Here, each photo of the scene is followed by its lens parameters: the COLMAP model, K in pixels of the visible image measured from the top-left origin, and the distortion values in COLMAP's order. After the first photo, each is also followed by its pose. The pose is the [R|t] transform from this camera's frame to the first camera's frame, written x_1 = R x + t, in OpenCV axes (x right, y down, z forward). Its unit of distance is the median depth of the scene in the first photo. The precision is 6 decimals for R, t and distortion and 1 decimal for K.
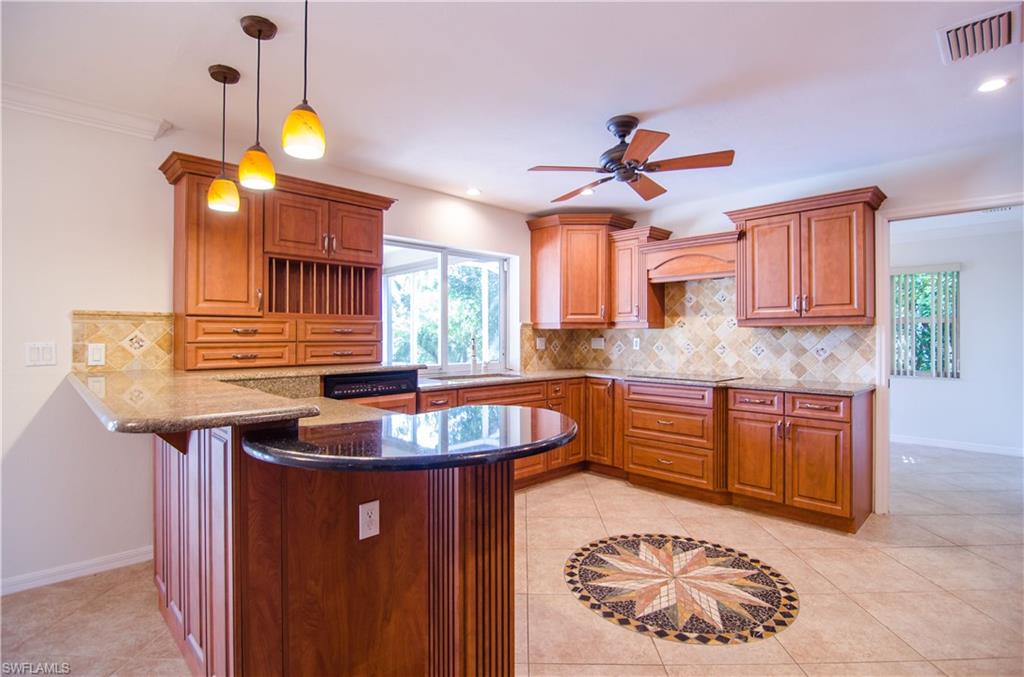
lens RADIAL K [[492.3, 0, 522.6], [0, 492.3, 334.1], [0, 0, 1]] dist [-0.022480, -0.001054]
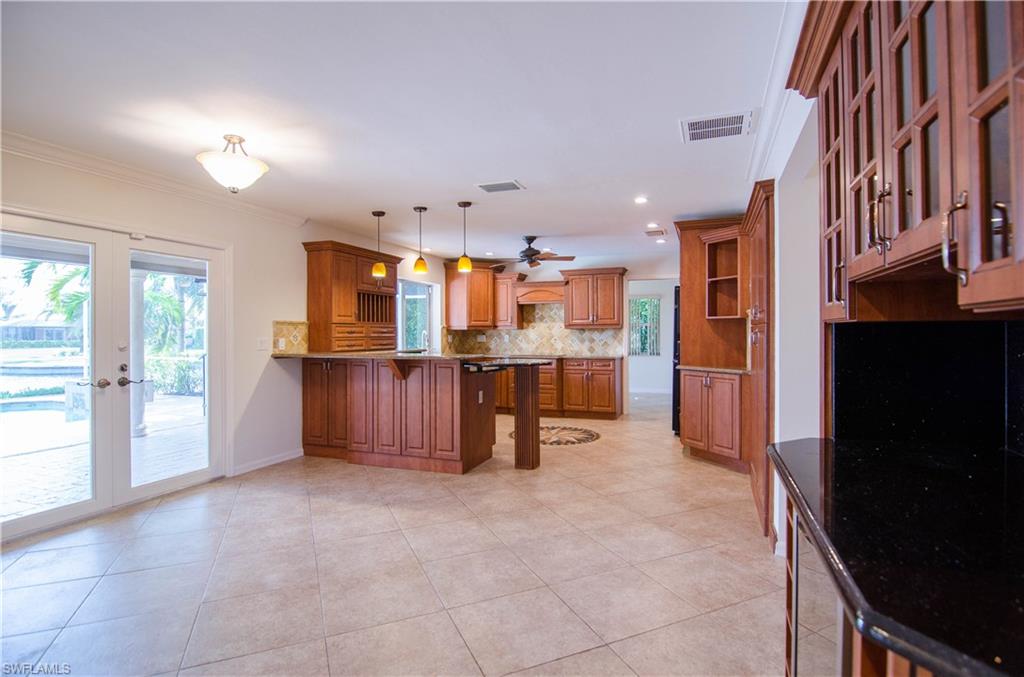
lens RADIAL K [[492.3, 0, 522.6], [0, 492.3, 334.1], [0, 0, 1]] dist [-0.022480, -0.001054]
pose [[0.907447, -0.003736, 0.420149, -0.585625], [0.002512, 0.999991, 0.003466, -0.000791], [-0.420159, -0.002090, 0.907448, -0.778703]]
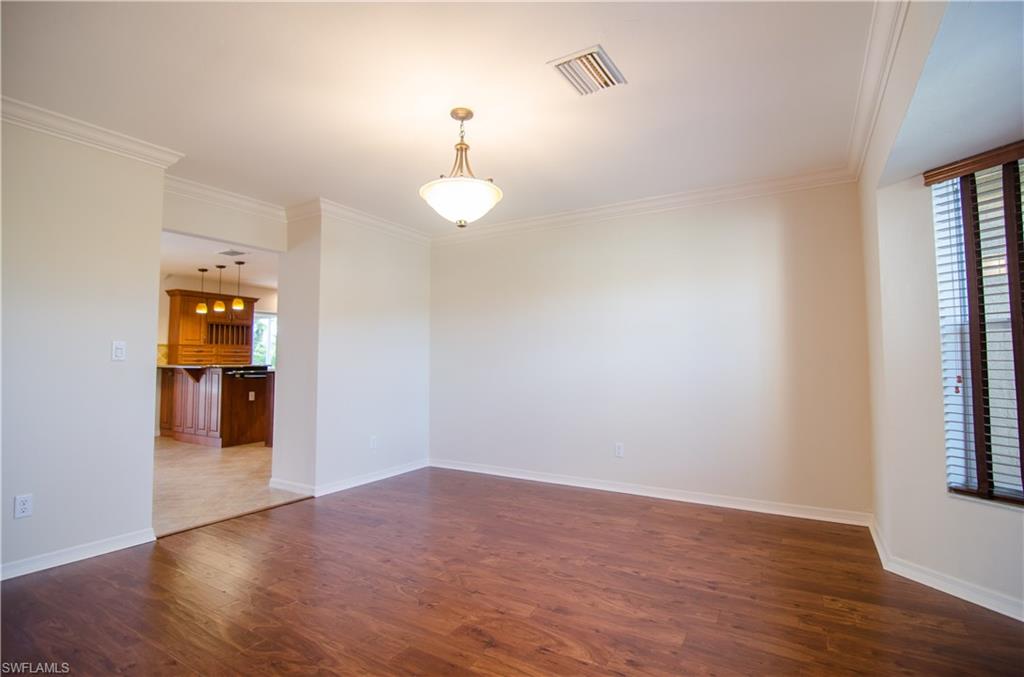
lens RADIAL K [[486.2, 0, 512.0], [0, 486.2, 338.5], [0, 0, 1]] dist [-0.015816, -0.000118]
pose [[0.971869, 0.010201, 0.235303, 0.378526], [0.000893, 0.998895, -0.046992, 0.040231], [-0.235522, 0.045880, 0.970785, -1.551386]]
